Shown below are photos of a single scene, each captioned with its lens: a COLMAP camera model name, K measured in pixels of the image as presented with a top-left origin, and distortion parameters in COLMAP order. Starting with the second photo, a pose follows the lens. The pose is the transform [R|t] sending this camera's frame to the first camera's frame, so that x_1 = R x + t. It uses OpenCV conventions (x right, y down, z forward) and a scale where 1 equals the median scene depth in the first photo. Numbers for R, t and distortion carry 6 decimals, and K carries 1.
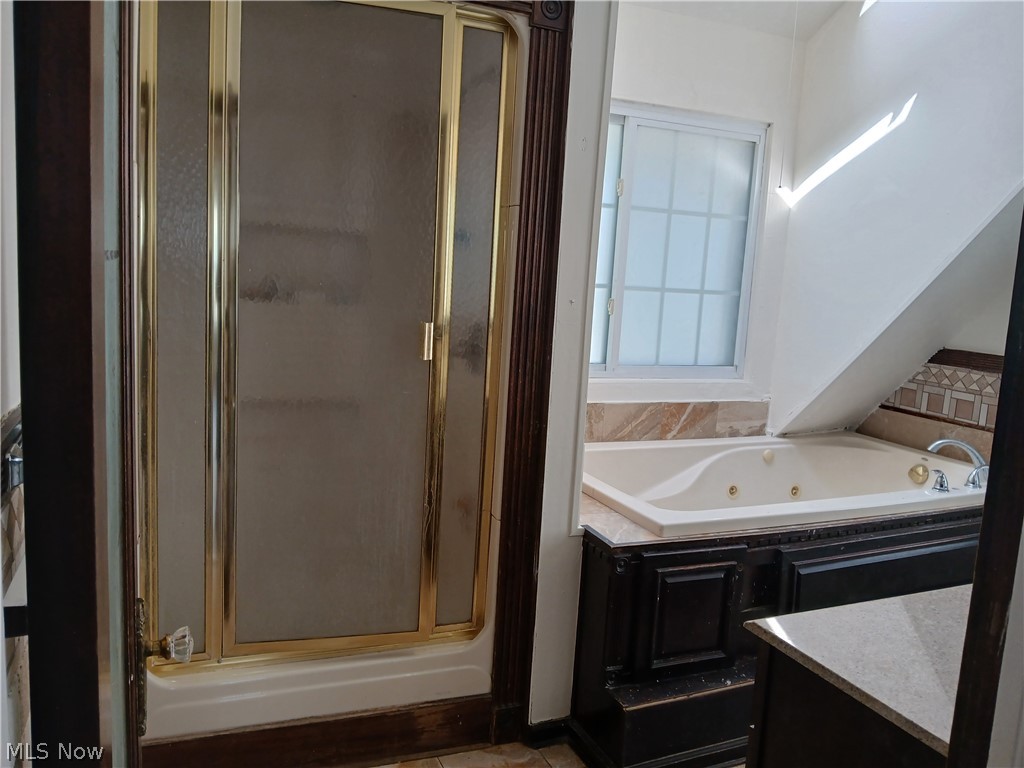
lens RADIAL K [[795.6, 0, 516.0], [0, 795.6, 377.5], [0, 0, 1]] dist [0.072633, -0.146843]
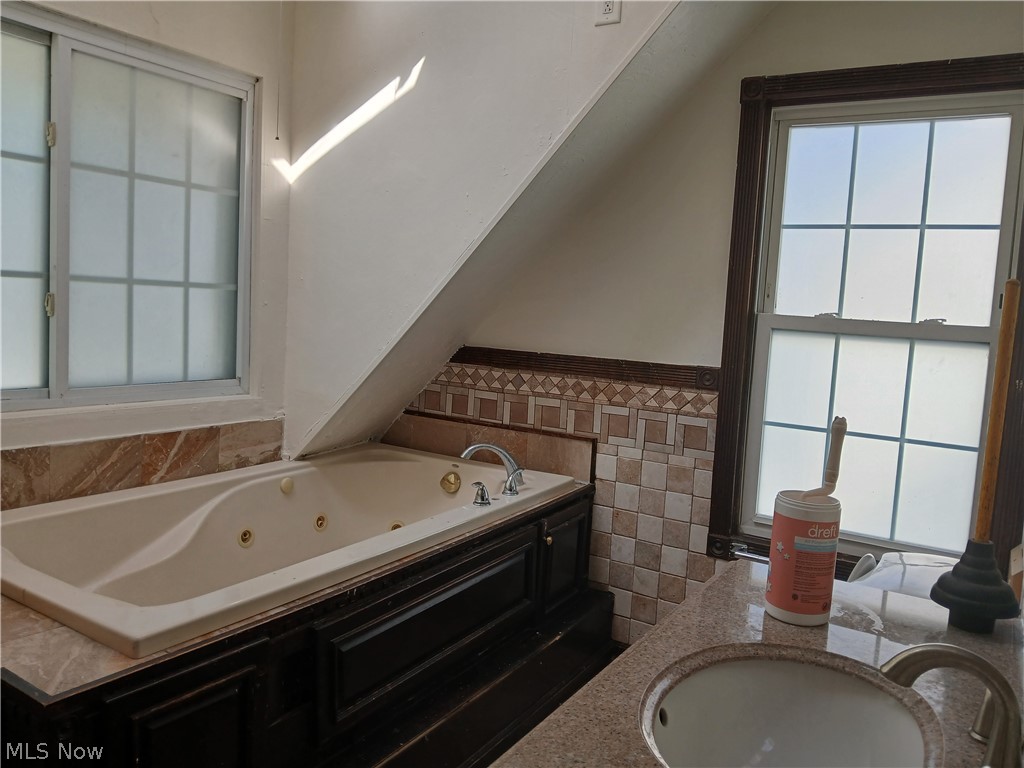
lens RADIAL K [[795.6, 0, 516.0], [0, 795.6, 377.5], [0, 0, 1]] dist [0.072633, -0.146843]
pose [[0.825129, -0.065706, 0.561111, 0.058803], [0.068486, 0.997522, 0.016099, -0.009976], [-0.560778, 0.025144, 0.827584, 0.197435]]
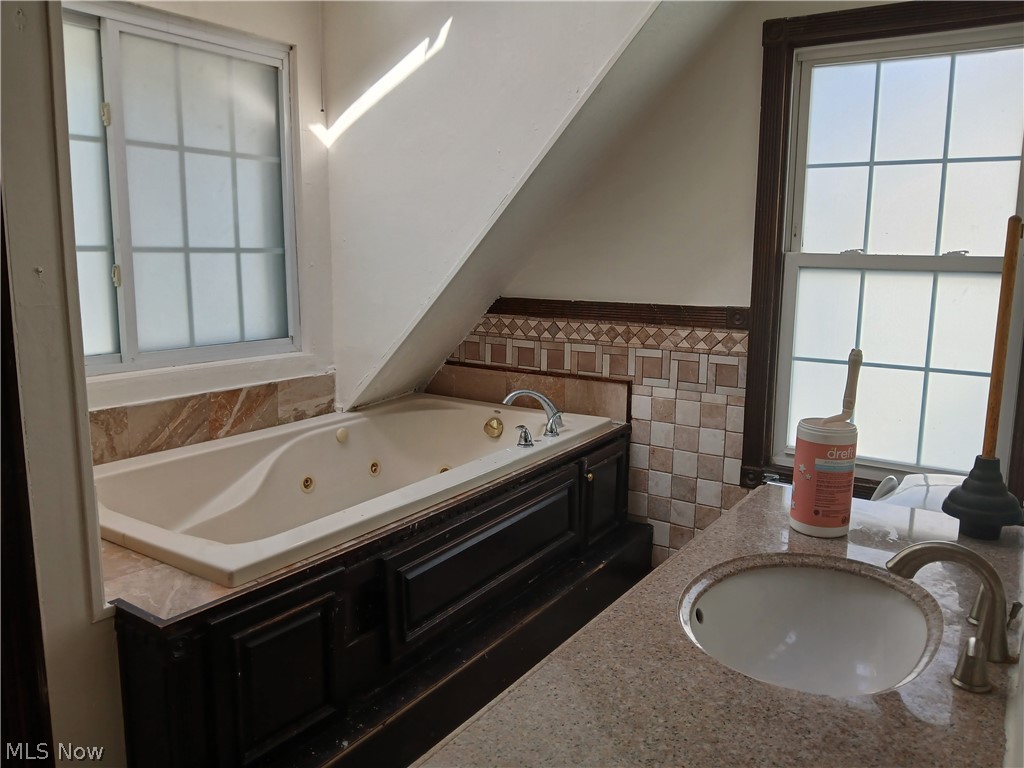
lens RADIAL K [[795.6, 0, 516.0], [0, 795.6, 377.5], [0, 0, 1]] dist [0.072633, -0.146843]
pose [[0.842643, -0.135402, 0.521171, 0.030269], [0.111185, 0.990763, 0.077637, -0.012159], [-0.526869, -0.007473, 0.849913, 0.165428]]
